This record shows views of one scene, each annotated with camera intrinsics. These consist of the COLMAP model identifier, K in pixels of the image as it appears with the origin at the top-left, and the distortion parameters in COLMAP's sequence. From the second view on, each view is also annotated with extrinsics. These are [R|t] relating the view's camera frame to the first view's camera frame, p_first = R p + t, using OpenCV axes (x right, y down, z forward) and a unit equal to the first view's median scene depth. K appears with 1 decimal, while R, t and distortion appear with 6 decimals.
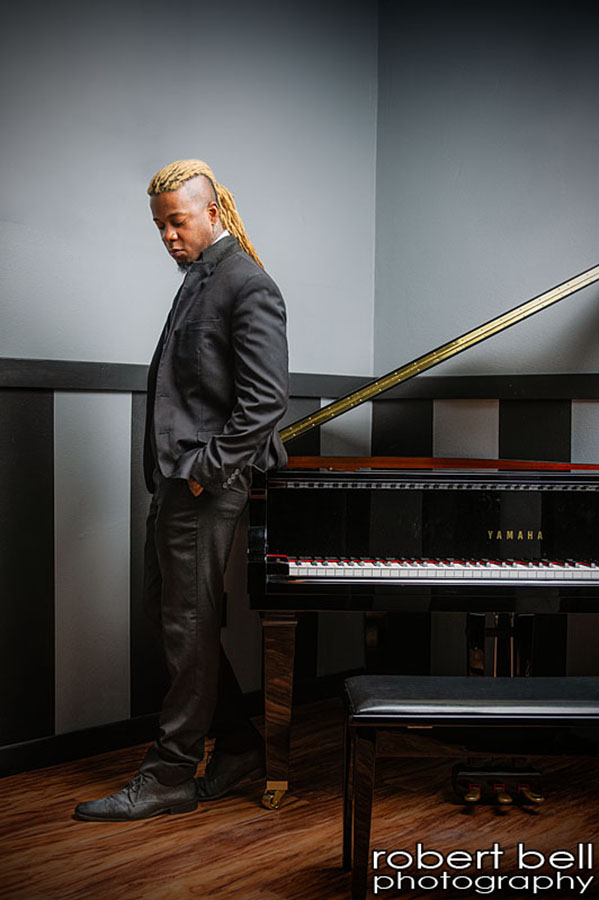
lens RADIAL K [[1105.7, 0, 302.6], [0, 1105.7, 451.3], [0, 0, 1]] dist [-0.028158, 0.000000]
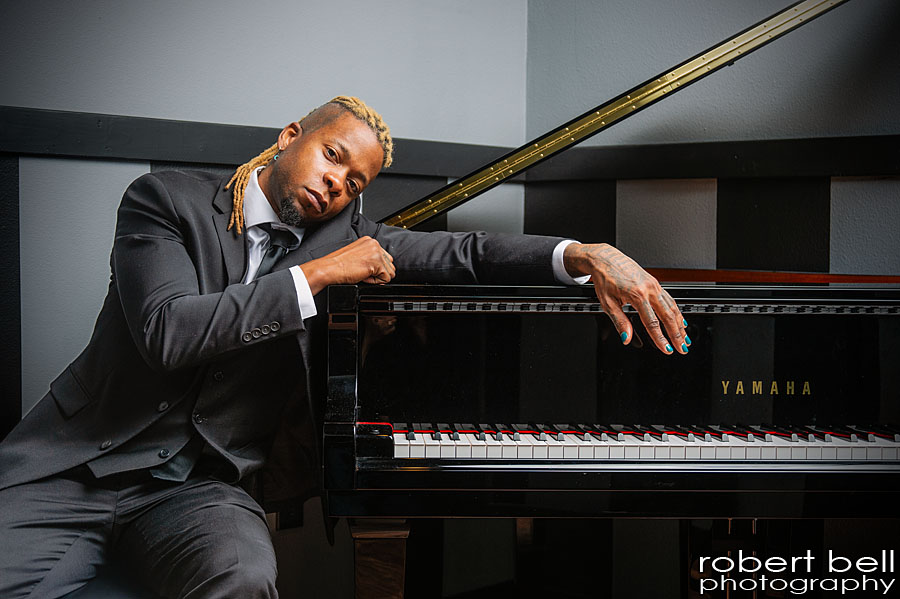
lens RADIAL K [[1555.2, 0, 448.2], [0, 1555.2, 298.7], [0, 0, 1]] dist [0.068244, 0.000000]
pose [[0.999874, -0.001928, 0.015725, 0.003574], [0.001532, 0.999683, 0.025149, 0.005023], [-0.015769, -0.025122, 0.999560, 0.149829]]
